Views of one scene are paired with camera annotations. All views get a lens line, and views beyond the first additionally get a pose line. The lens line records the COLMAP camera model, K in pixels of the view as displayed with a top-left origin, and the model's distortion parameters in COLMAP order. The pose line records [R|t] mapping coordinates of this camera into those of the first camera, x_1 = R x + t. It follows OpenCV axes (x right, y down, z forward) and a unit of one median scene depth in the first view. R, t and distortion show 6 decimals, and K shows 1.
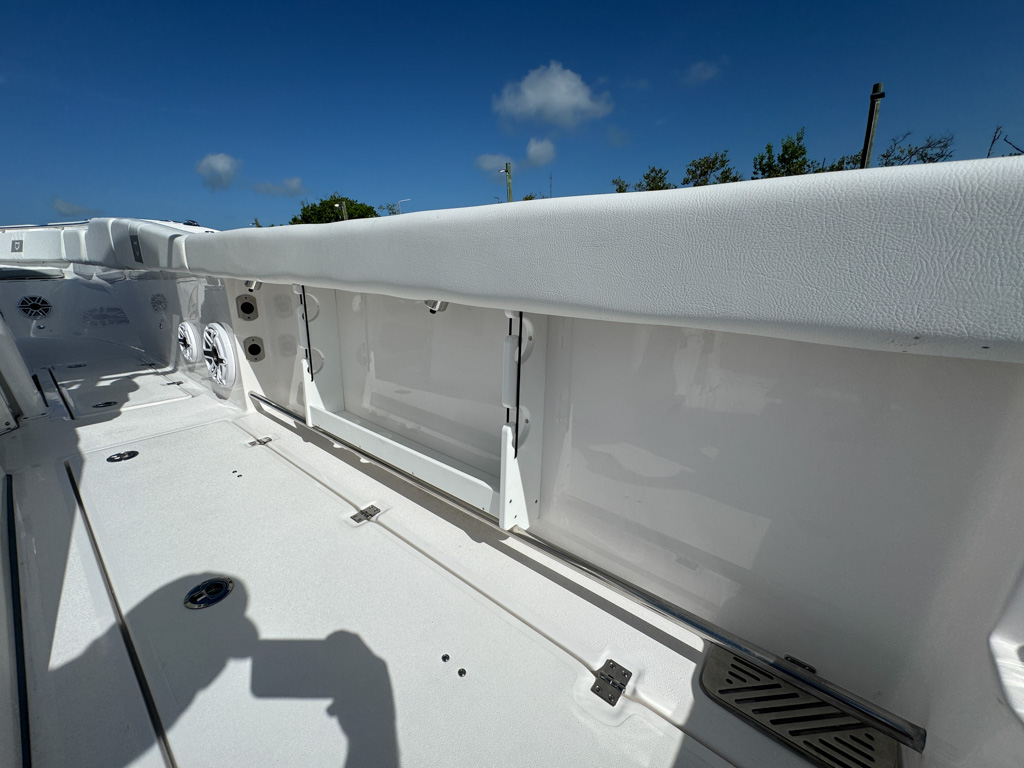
lens RADIAL K [[411.5, 0, 509.5], [0, 411.5, 383.4], [0, 0, 1]] dist [-0.001378, 0.000587]
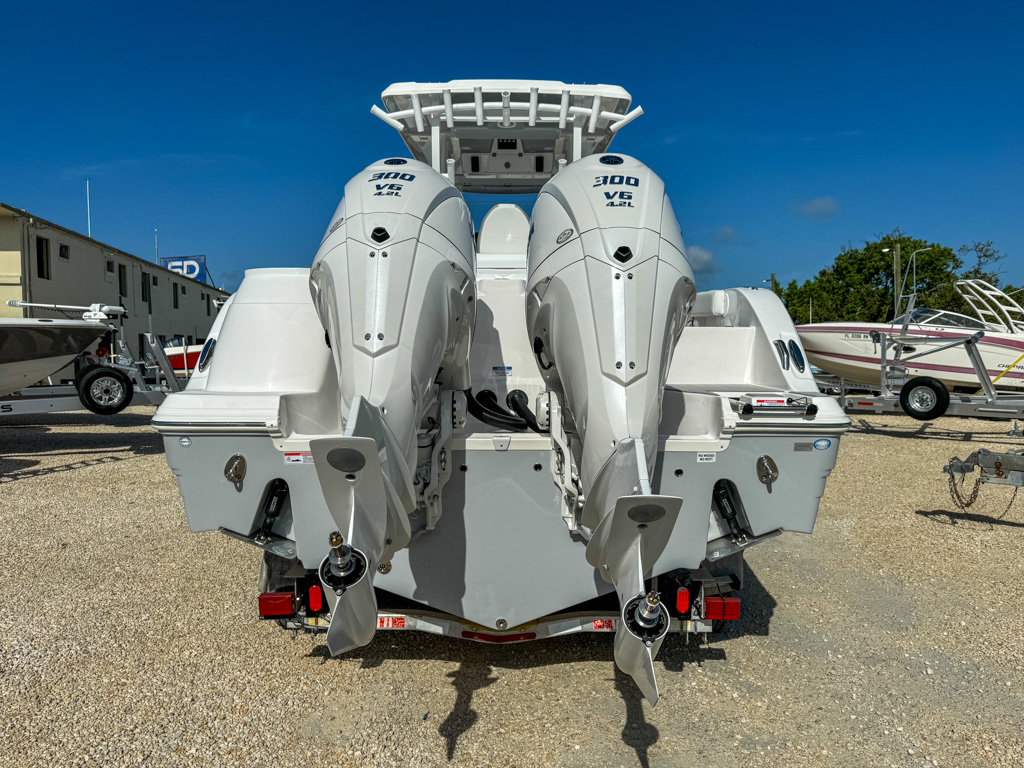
lens RADIAL K [[731.1, 0, 504.0], [0, 731.1, 391.7], [0, 0, 1]] dist [0.067775, -0.092248]
pose [[0.633077, 0.086683, -0.769220, 1.186153], [-0.247726, 0.964138, -0.095233, 0.444009], [0.733379, 0.250846, 0.631847, -1.273364]]
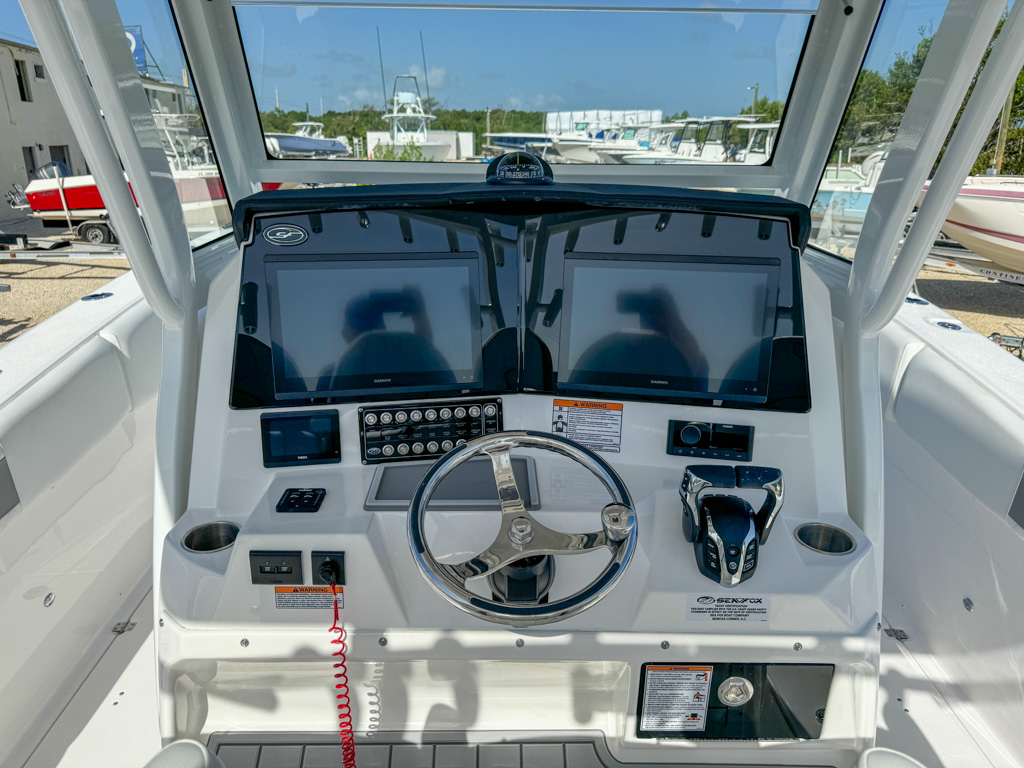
lens RADIAL K [[733.2, 0, 506.6], [0, 733.2, 390.4], [0, 0, 1]] dist [0.006901, -0.012803]
pose [[0.642435, 0.299967, -0.705193, -0.573751], [-0.253410, 0.951596, 0.173921, -0.347811], [0.723230, 0.066970, 0.687353, -0.030799]]
